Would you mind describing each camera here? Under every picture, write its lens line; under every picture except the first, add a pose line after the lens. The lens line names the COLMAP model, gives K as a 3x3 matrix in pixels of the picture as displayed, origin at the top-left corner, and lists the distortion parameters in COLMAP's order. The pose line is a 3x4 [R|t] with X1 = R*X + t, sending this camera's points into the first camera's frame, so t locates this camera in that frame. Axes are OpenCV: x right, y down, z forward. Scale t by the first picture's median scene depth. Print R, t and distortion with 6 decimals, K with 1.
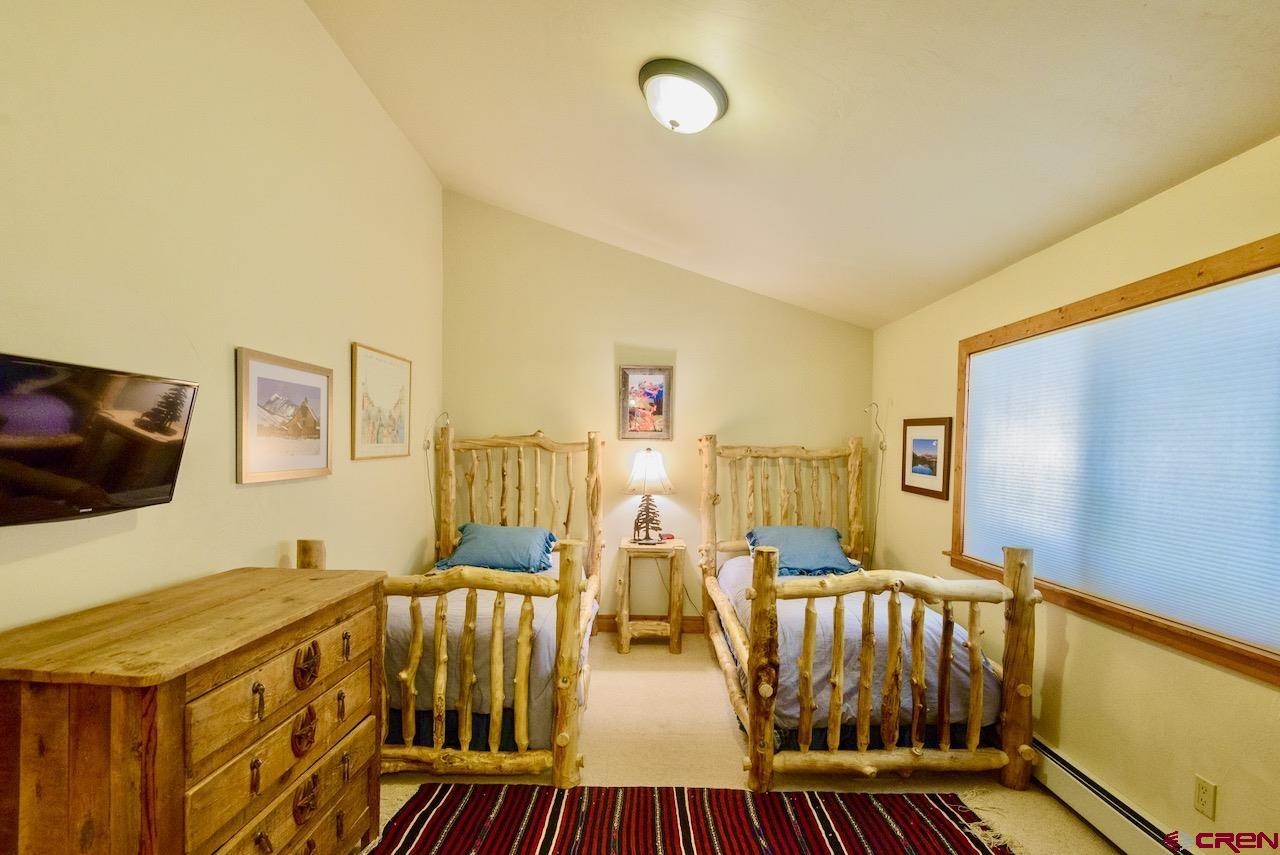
lens RADIAL K [[578.0, 0, 624.4], [0, 578.0, 455.5], [0, 0, 1]] dist [0.017324, -0.005936]
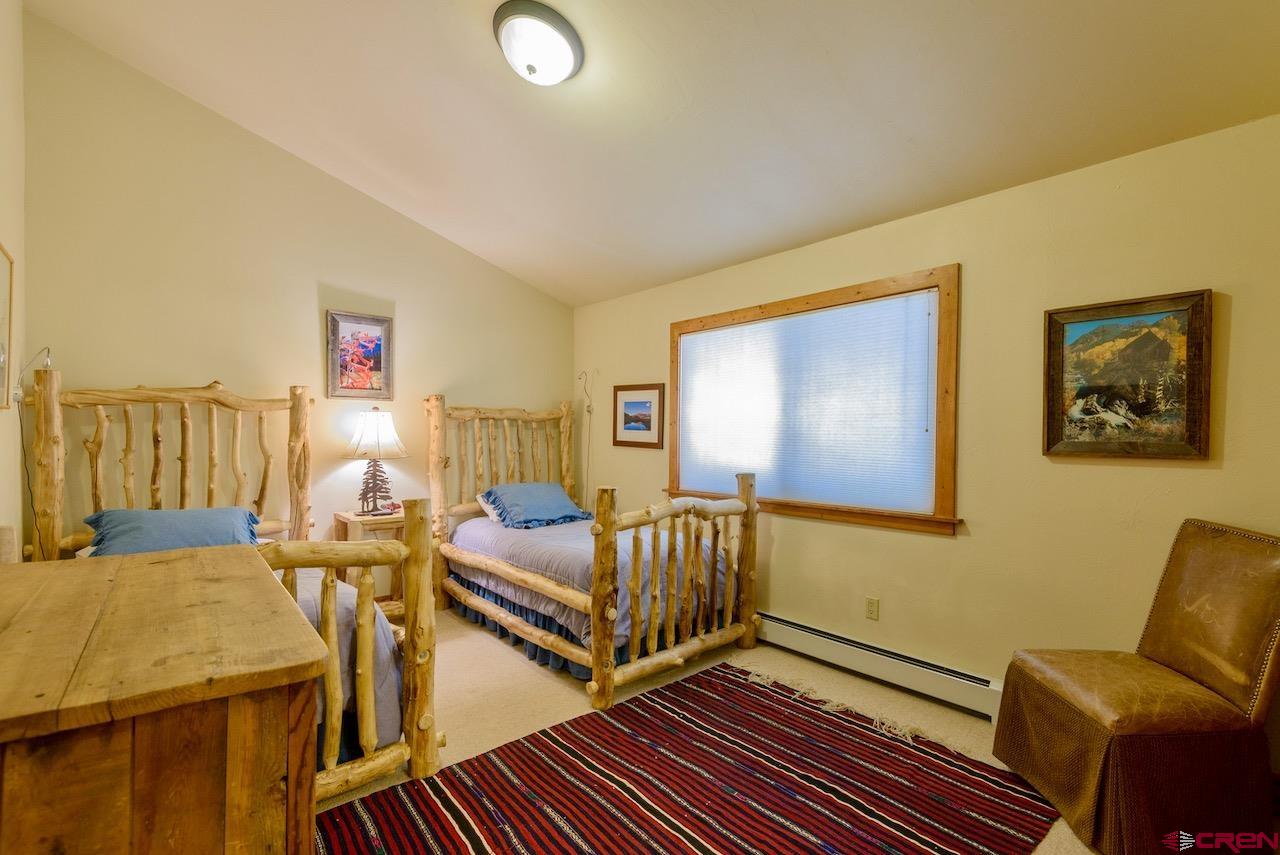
lens RADIAL K [[578.0, 0, 632.0], [0, 578.0, 431.0], [0, 0, 1]] dist [0.017324, -0.005936]
pose [[0.764414, -0.007516, 0.644682, -0.410031], [0.012420, 0.999918, -0.003069, 0.056106], [-0.644606, 0.010353, 0.764445, 0.120746]]
